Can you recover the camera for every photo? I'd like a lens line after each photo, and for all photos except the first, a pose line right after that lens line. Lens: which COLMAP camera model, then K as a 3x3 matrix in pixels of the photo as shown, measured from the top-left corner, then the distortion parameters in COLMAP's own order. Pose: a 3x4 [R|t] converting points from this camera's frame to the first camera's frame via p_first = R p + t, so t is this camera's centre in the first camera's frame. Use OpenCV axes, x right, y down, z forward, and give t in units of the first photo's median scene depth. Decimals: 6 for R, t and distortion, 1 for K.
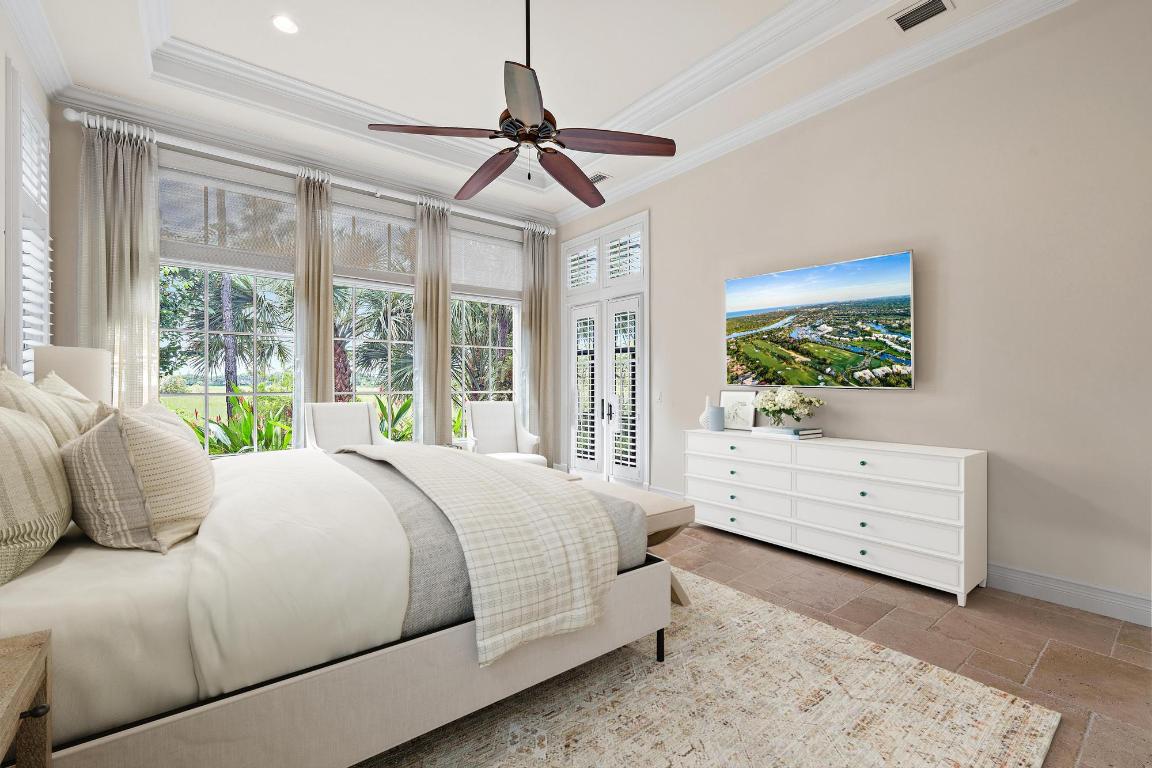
lens RADIAL K [[476.3, 0, 573.6], [0, 476.3, 381.2], [0, 0, 1]] dist [0.000286, 0.000011]
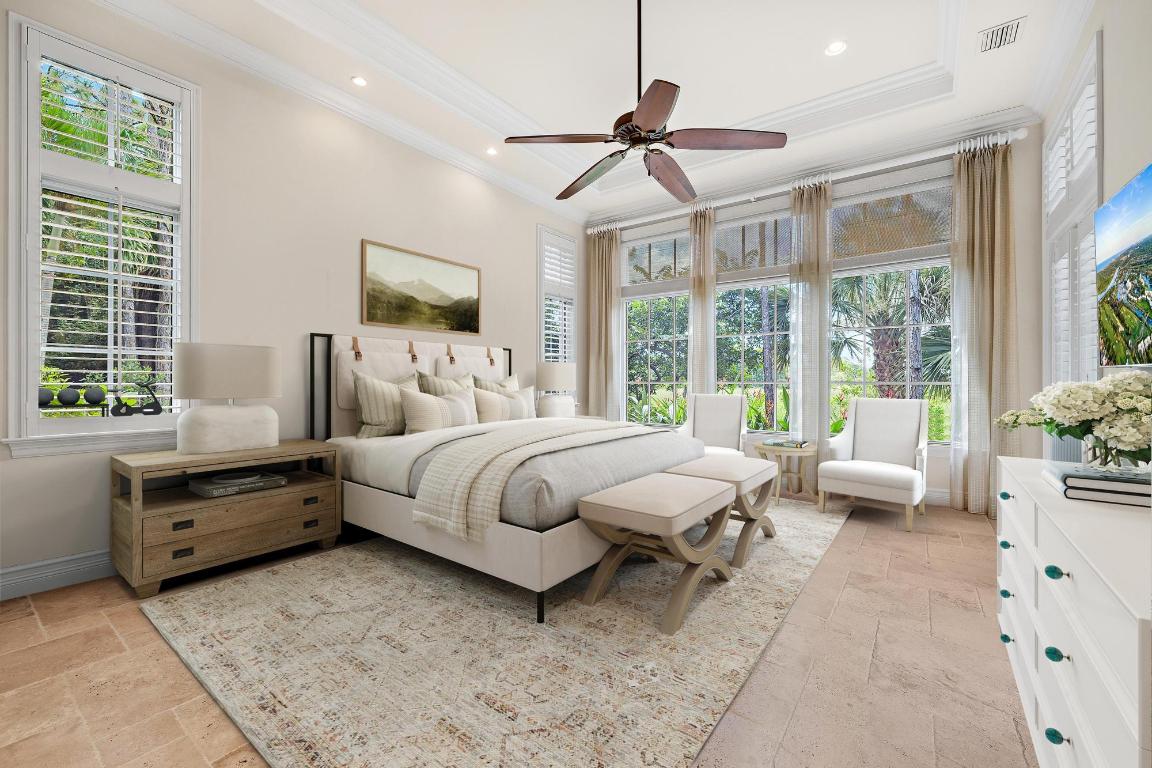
lens RADIAL K [[476.3, 0, 573.6], [0, 476.3, 381.2], [0, 0, 1]] dist [0.000286, 0.000011]
pose [[0.266257, 0.000029, -0.963902, 1.227790], [0.003404, 0.999994, 0.000971, 0.036442], [0.963896, -0.003540, 0.266255, 0.773096]]
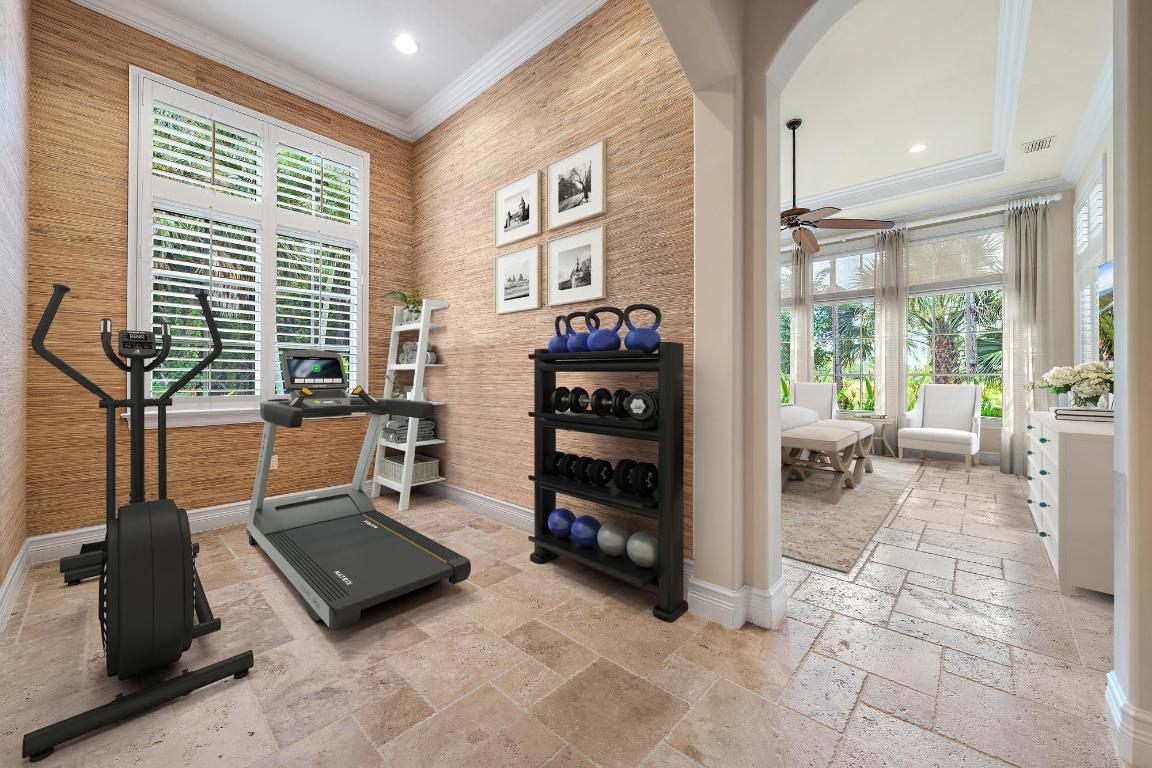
lens RADIAL K [[422.9, 0, 571.1], [0, 422.9, 379.7], [0, 0, 1]] dist [-0.020983, 0.004326]
pose [[0.135043, 0.009121, -0.990798, 1.818199], [-0.003155, 0.999957, 0.008775, 0.073309], [0.990835, 0.001941, 0.135066, -0.024155]]
